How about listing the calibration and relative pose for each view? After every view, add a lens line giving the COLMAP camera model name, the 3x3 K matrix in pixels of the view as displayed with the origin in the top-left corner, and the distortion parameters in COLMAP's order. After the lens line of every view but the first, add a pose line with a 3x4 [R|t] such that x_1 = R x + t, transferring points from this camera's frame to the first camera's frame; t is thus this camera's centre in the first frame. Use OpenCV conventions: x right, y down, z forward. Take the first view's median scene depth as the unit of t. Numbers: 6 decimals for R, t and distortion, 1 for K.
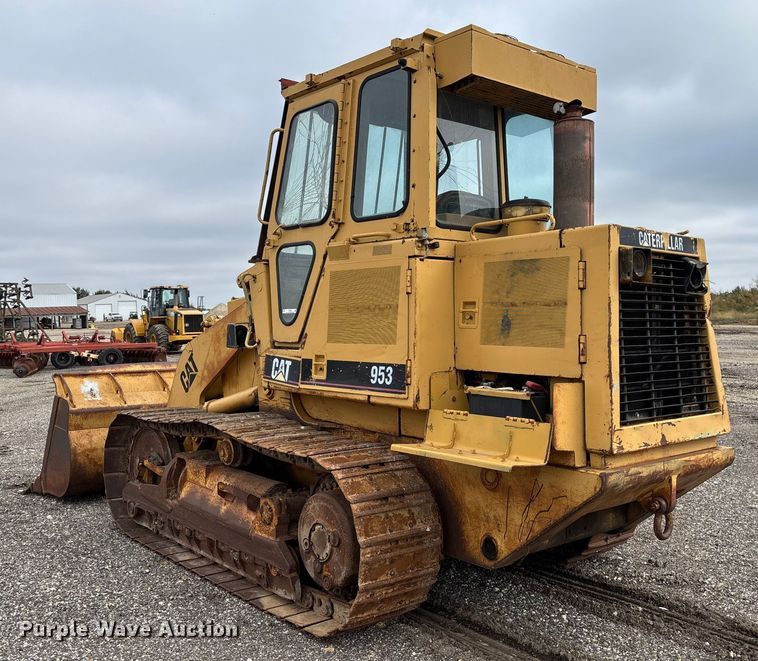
lens RADIAL K [[781.2, 0, 379.5], [0, 781.2, 322.0], [0, 0, 1]] dist [0.132443, -0.005653]
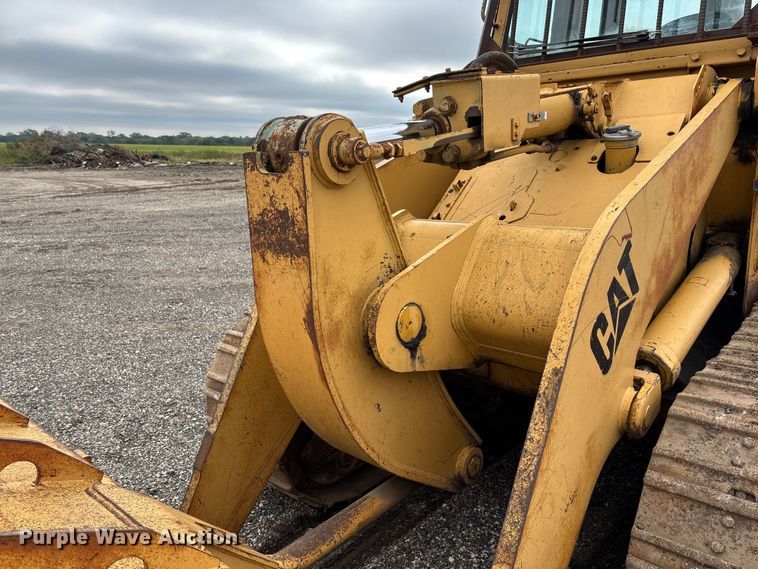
lens RADIAL K [[572.6, 0, 379.8], [0, 572.6, 287.5], [0, 0, 1]] dist [0.052647, -0.064347]
pose [[-0.148030, -0.210816, 0.966252, -0.651900], [0.016373, 0.976360, 0.215530, 0.008357], [-0.988847, 0.047725, -0.141079, 1.640818]]
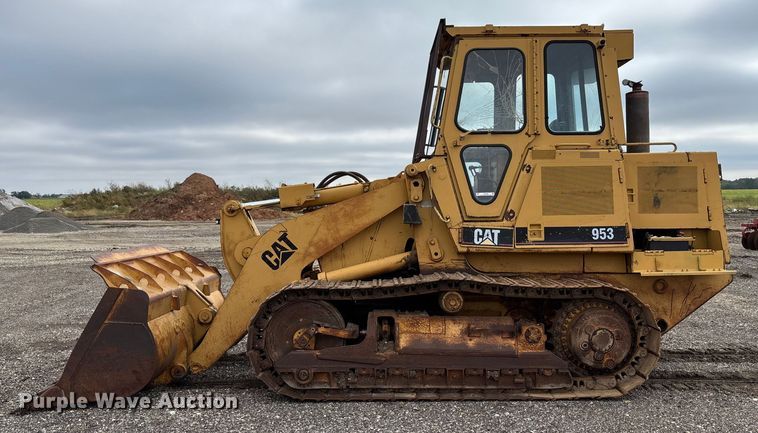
lens RADIAL K [[654.1, 0, 367.5], [0, 654.1, 218.4], [0, 0, 1]] dist [0.115542, -0.275703]
pose [[0.643817, -0.011321, 0.765096, -1.253977], [0.012057, 0.999917, 0.004650, 0.022796], [-0.765085, 0.006231, 0.643899, 0.466613]]
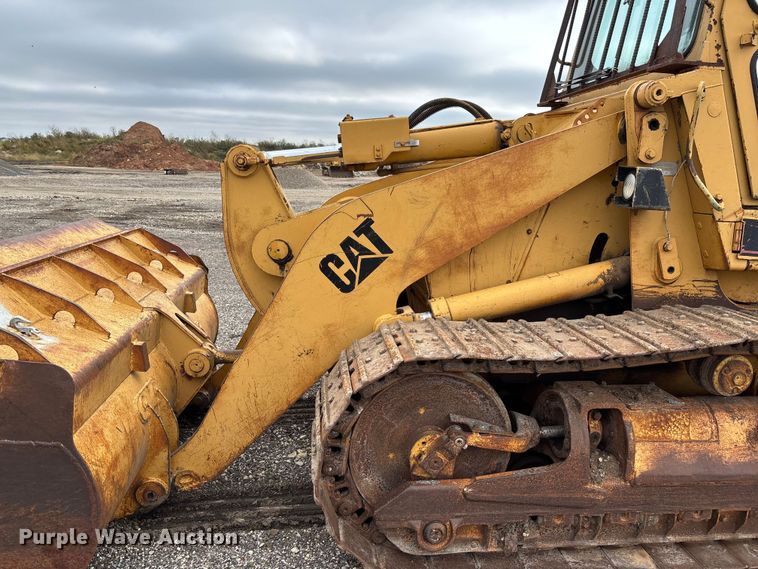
lens RADIAL K [[572.6, 0, 379.8], [0, 572.6, 287.5], [0, 0, 1]] dist [0.052647, -0.064347]
pose [[0.539663, -0.150414, 0.828335, -0.815476], [-0.026489, 0.980389, 0.195283, 0.012889], [-0.841464, -0.127329, 0.525095, 1.137249]]
